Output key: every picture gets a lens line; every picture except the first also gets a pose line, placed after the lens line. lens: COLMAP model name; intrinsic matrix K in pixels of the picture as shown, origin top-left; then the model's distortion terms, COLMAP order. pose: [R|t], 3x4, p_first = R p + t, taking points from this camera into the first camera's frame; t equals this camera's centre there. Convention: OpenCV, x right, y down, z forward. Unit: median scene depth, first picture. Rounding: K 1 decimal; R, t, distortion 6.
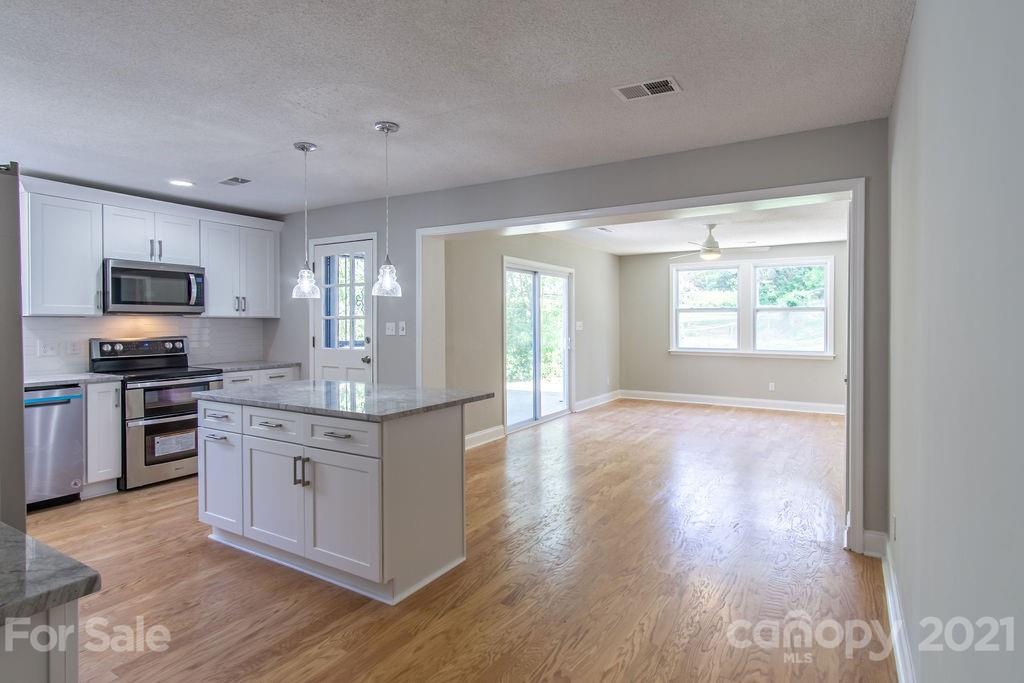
lens RADIAL K [[543.3, 0, 512.9], [0, 543.3, 327.5], [0, 0, 1]] dist [0.001678, 0.001378]
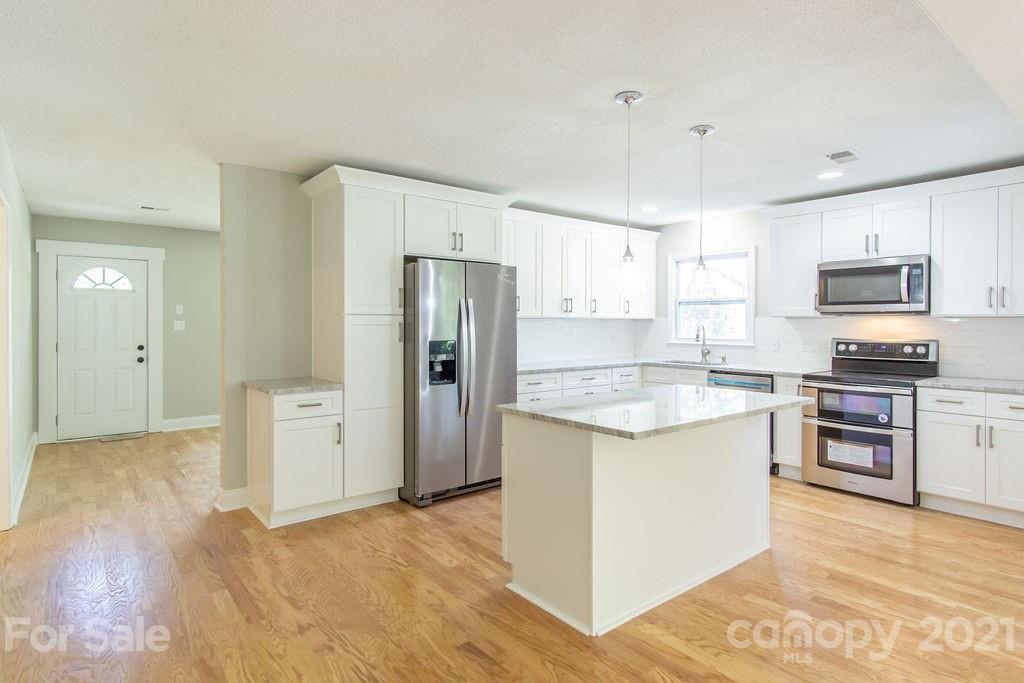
lens RADIAL K [[543.3, 0, 510.2], [0, 543.3, 325.4], [0, 0, 1]] dist [0.001678, 0.001378]
pose [[-0.332403, 0.007200, -0.943110, 0.344368], [-0.010070, 0.999887, 0.011183, -0.007749], [0.943084, 0.013215, -0.332293, 0.593124]]
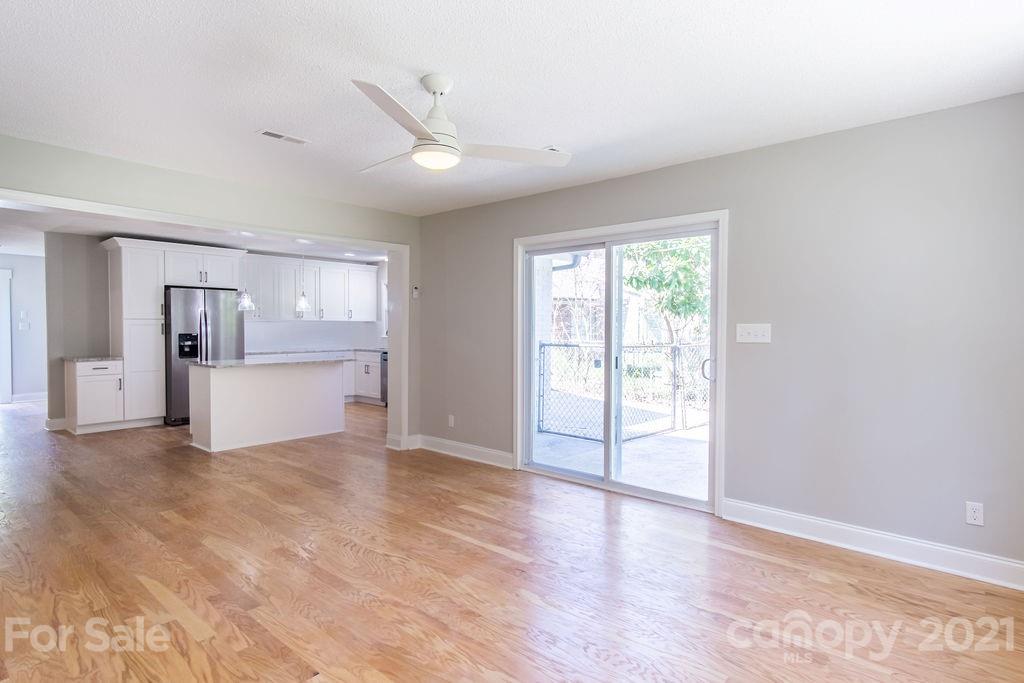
lens RADIAL K [[543.3, 0, 517.9], [0, 543.3, 338.6], [0, 0, 1]] dist [0.001678, 0.001378]
pose [[-0.166913, 0.025767, -0.985635, 0.605102], [-0.011050, 0.999547, 0.028002, -0.009707], [0.985910, 0.015565, -0.166552, 0.944753]]
